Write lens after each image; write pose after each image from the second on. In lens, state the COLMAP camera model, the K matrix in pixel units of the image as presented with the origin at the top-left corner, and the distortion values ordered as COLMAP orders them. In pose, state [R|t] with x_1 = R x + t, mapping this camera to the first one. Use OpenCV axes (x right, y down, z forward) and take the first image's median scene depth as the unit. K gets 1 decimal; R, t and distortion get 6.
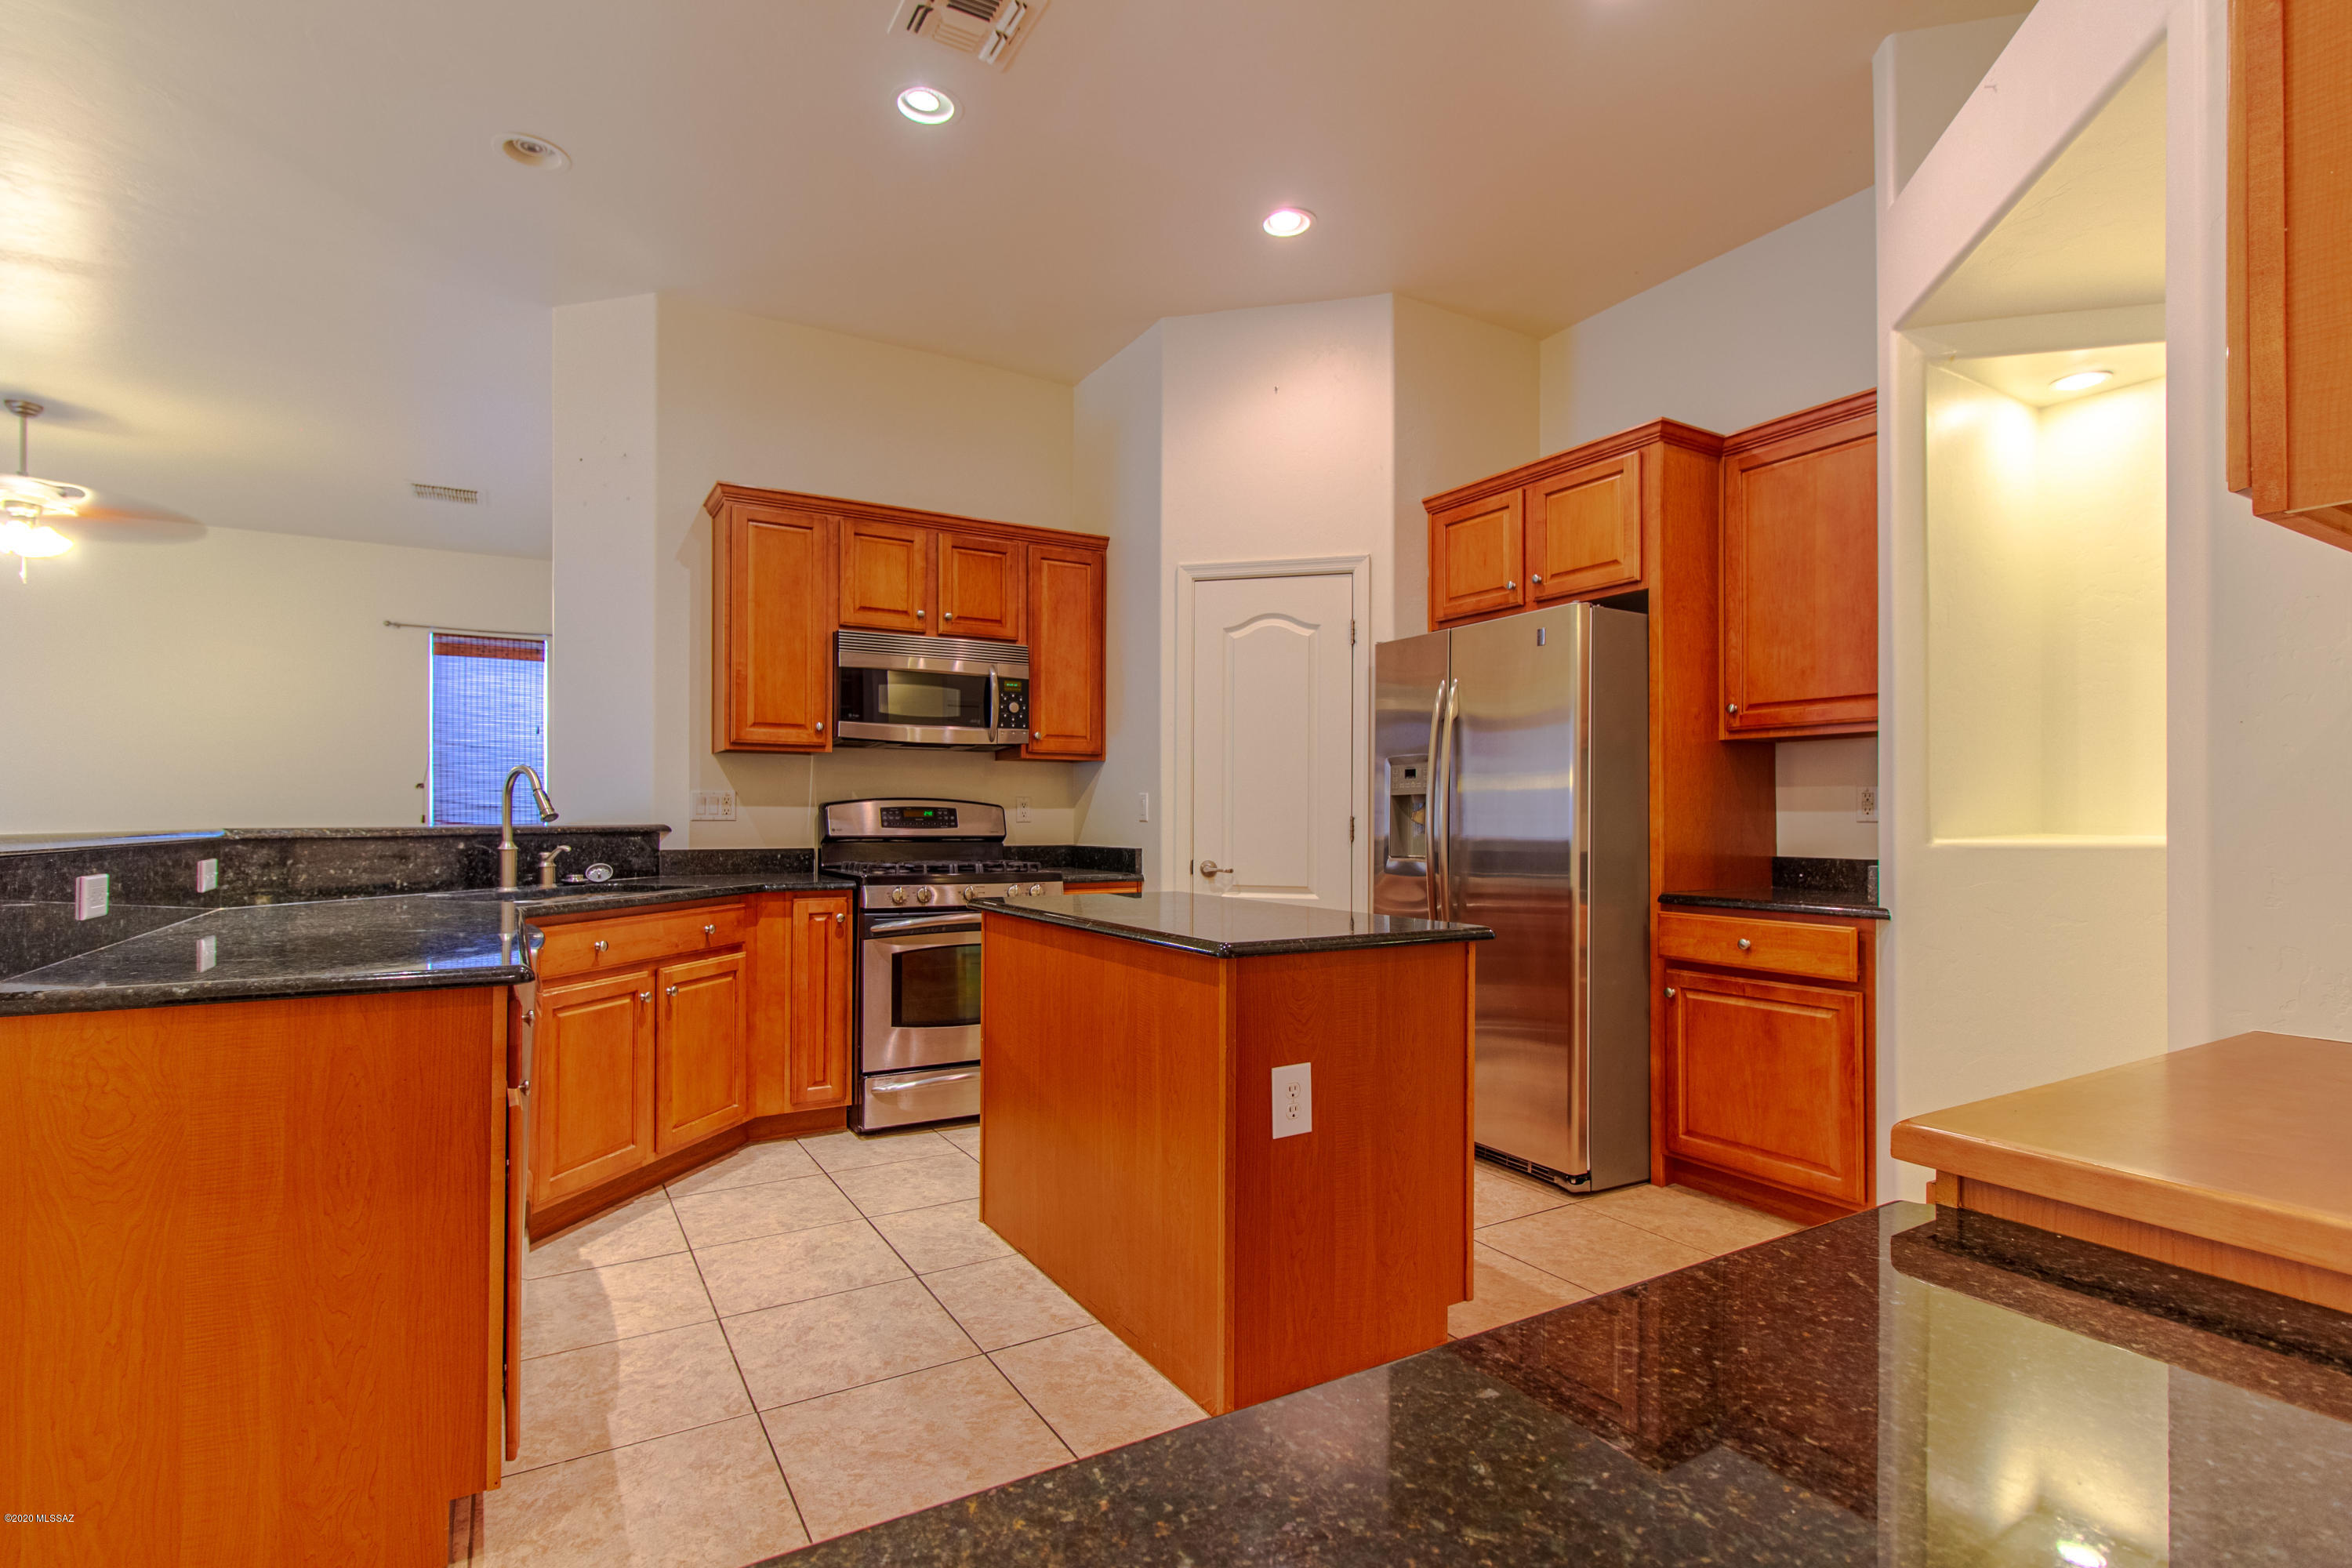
lens RADIAL K [[1095.4, 0, 1164.1], [0, 1095.4, 819.0], [0, 0, 1]] dist [0.001744, 0.000040]
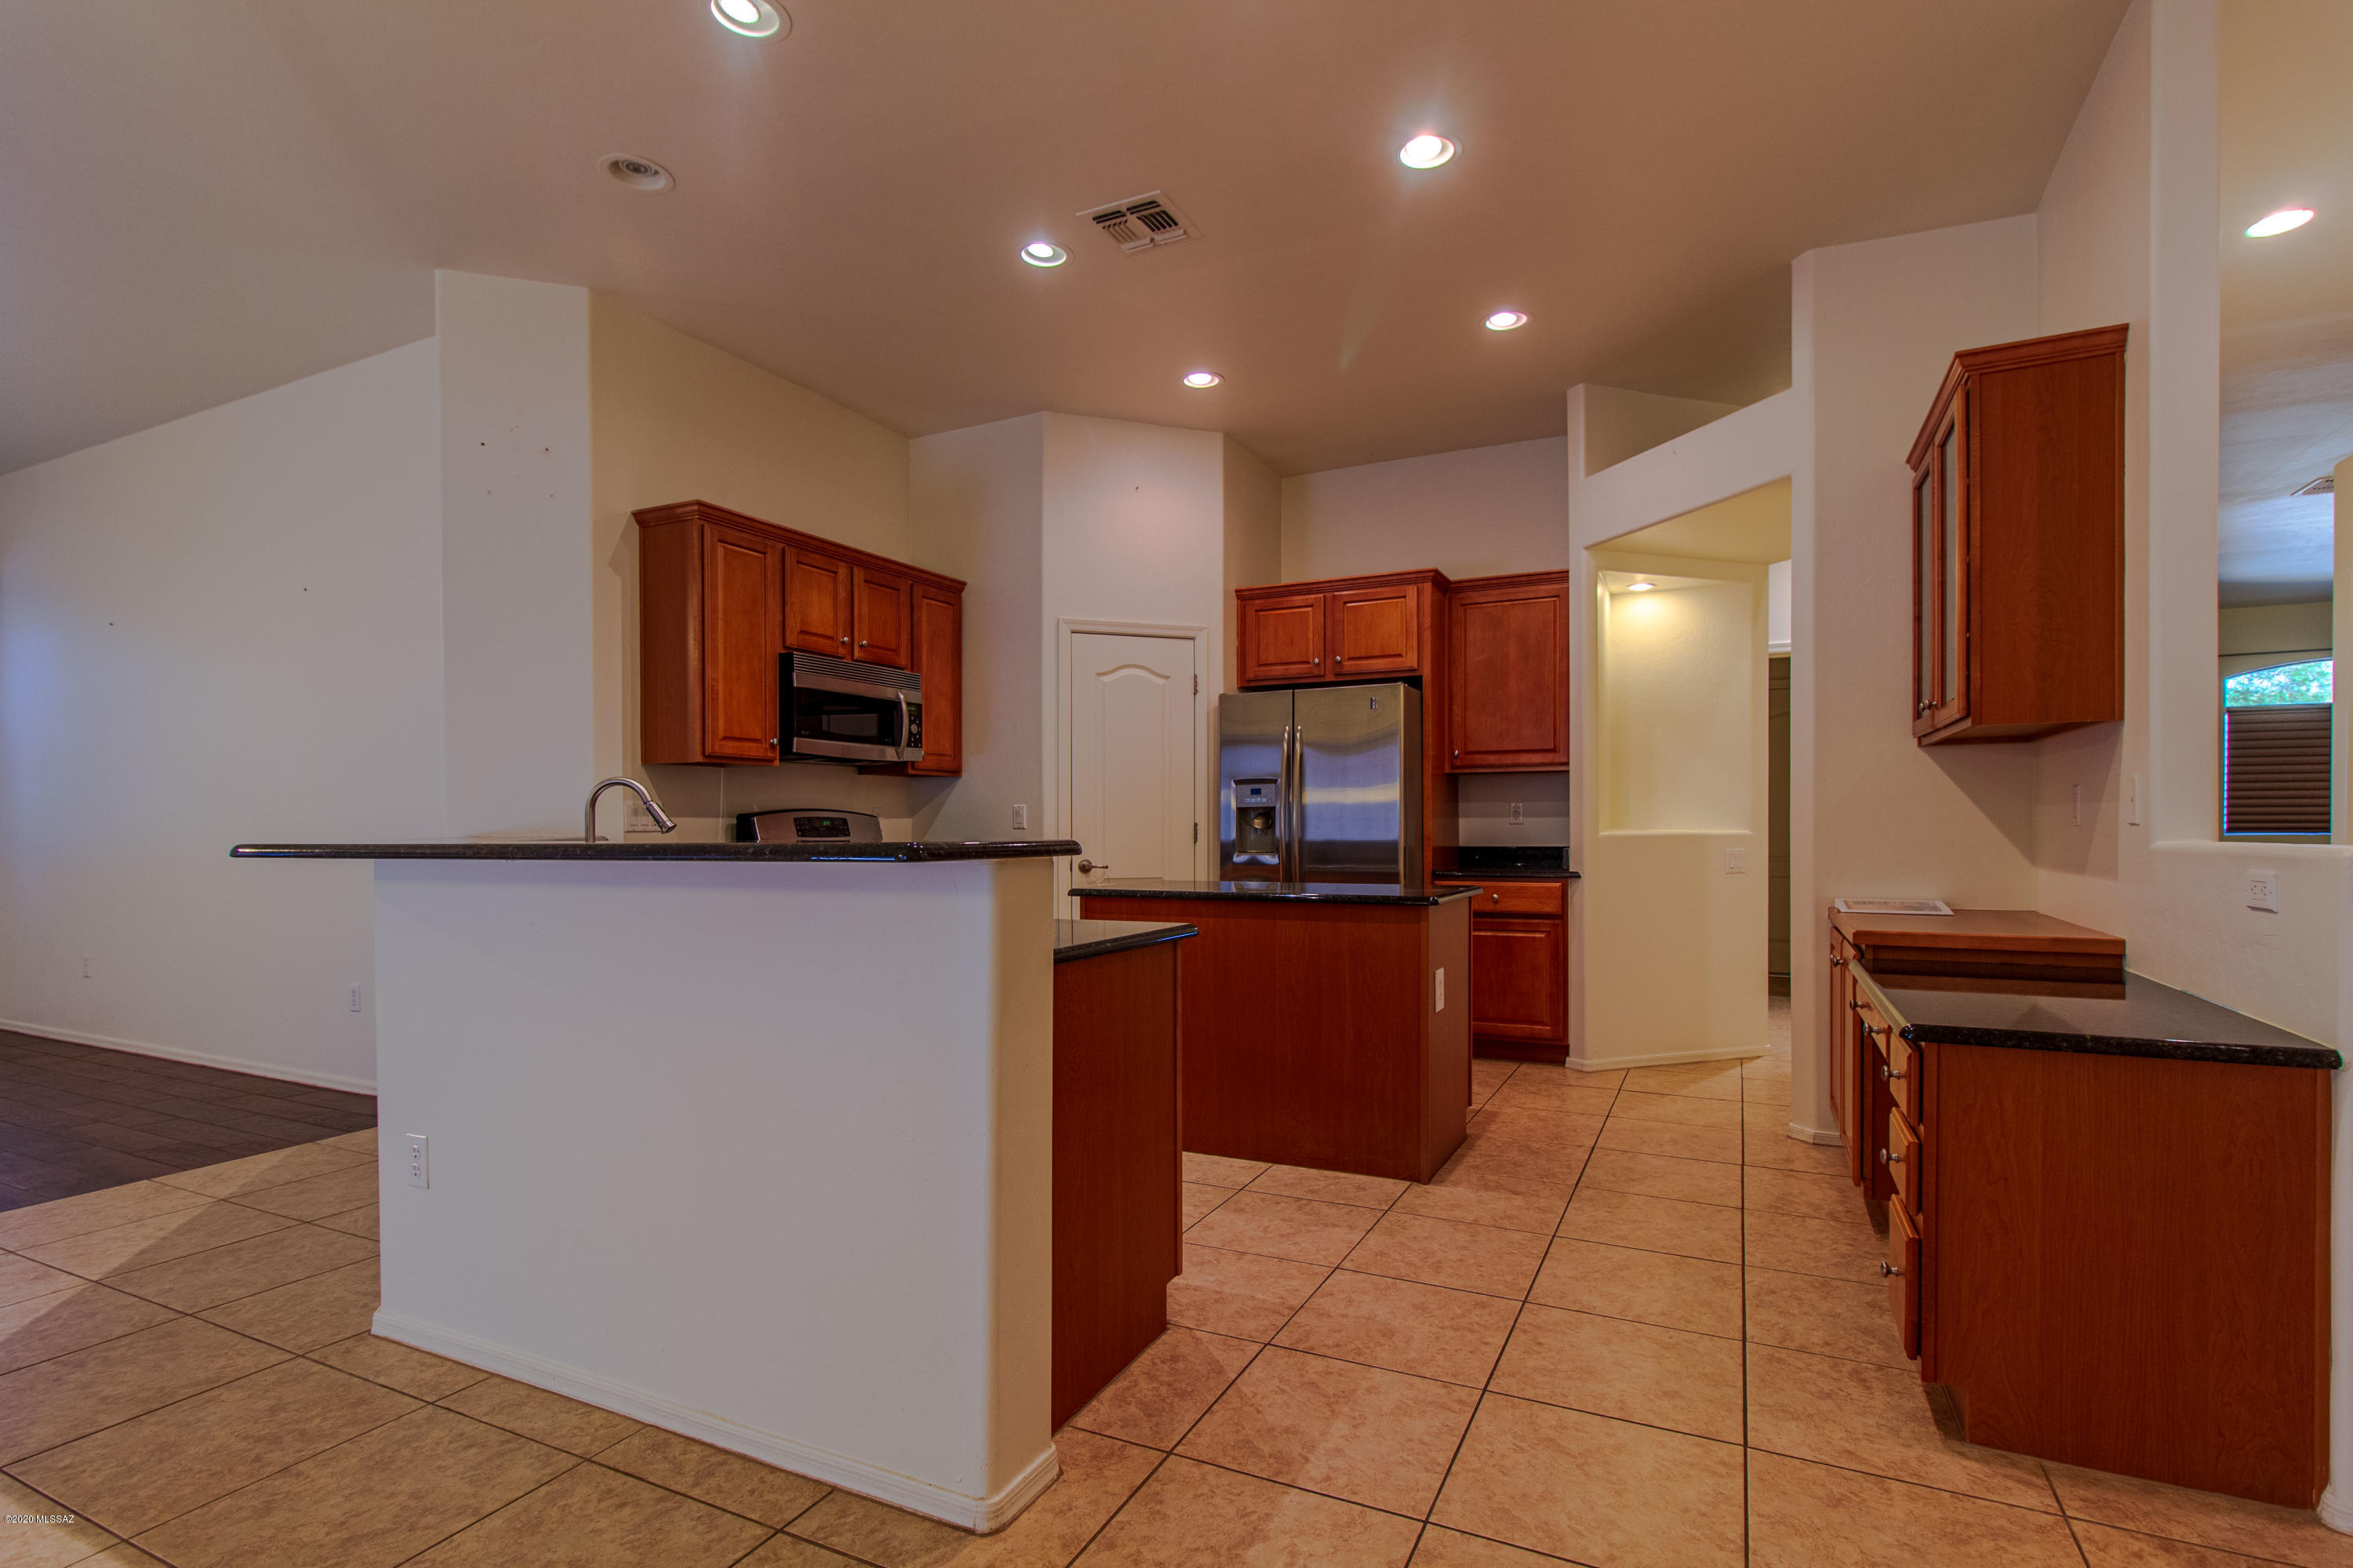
lens RADIAL K [[1095.9, 0, 1158.2], [0, 1095.9, 847.8], [0, 0, 1]] dist [0.001744, 0.000040]
pose [[0.844340, -0.018955, 0.535472, -0.571836], [0.009501, 0.999747, 0.020408, -0.000226], [-0.535723, -0.012144, 0.844306, -0.094712]]
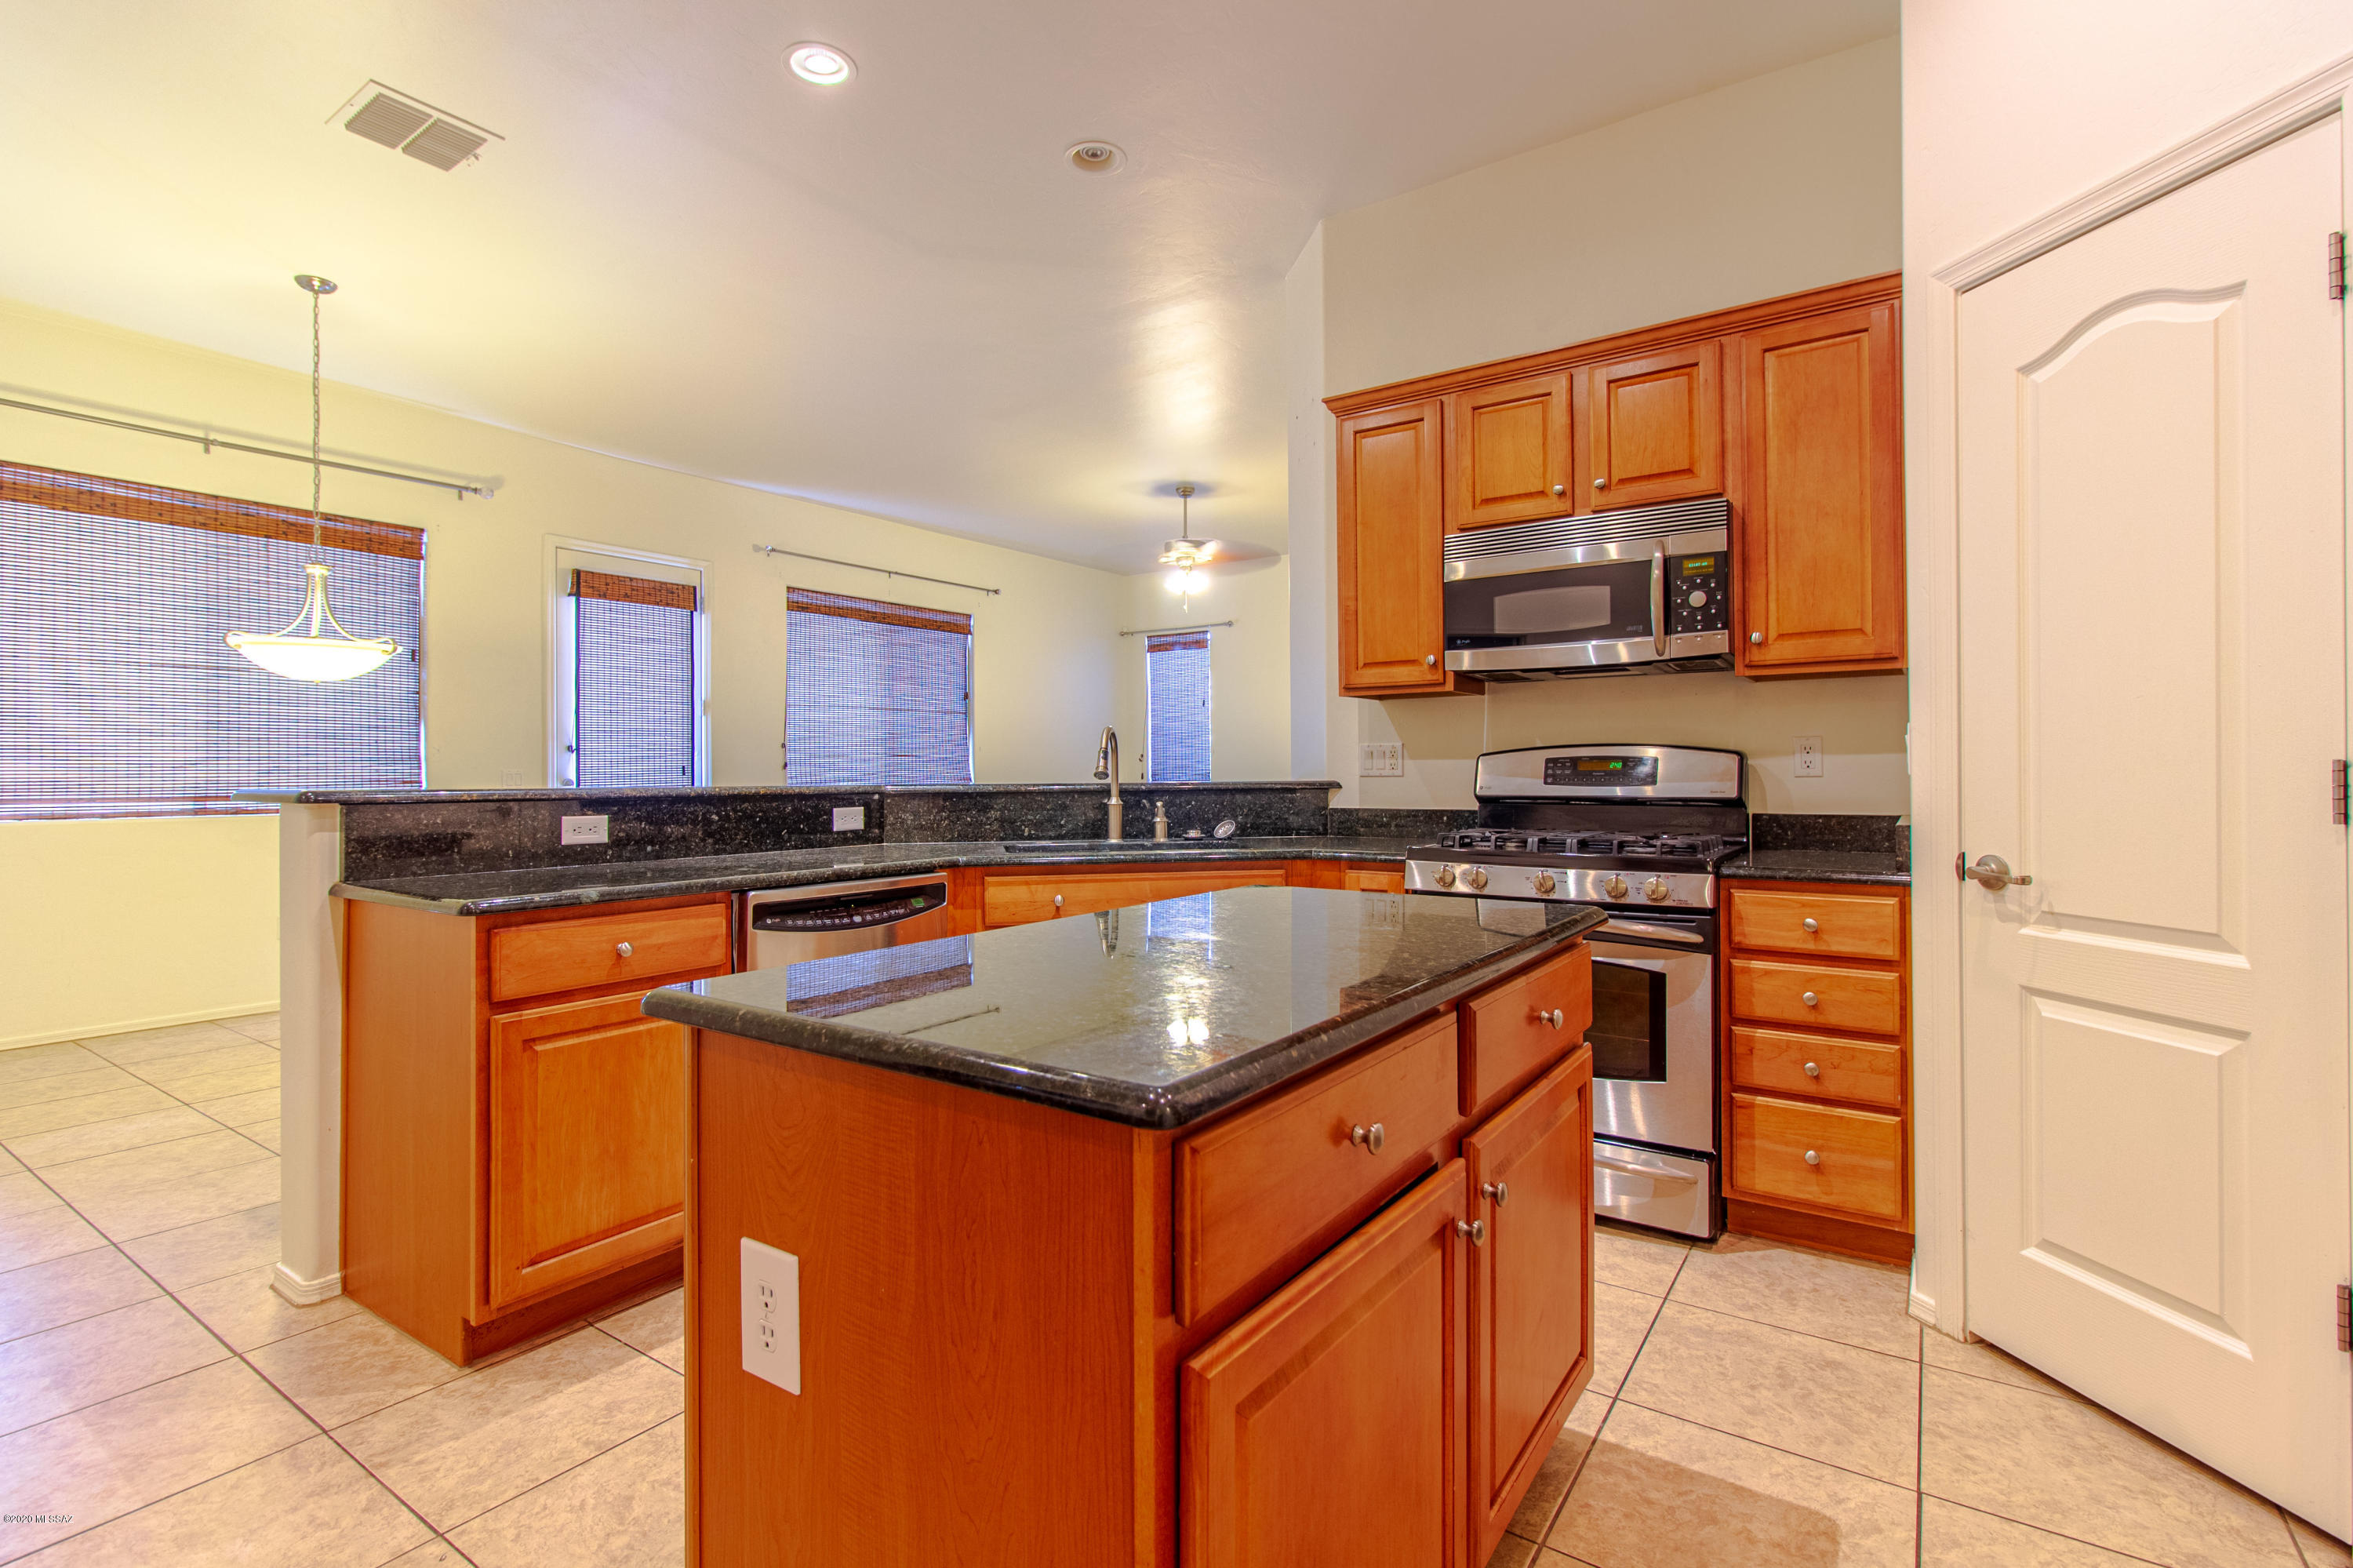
lens RADIAL K [[1095.9, 0, 1163.2], [0, 1095.9, 777.3], [0, 0, 1]] dist [0.001744, 0.000040]
pose [[0.425687, -0.002439, -0.904867, 0.335945], [0.006513, 0.999979, 0.000369, 0.000617], [0.904847, -0.006050, 0.425694, 0.474903]]
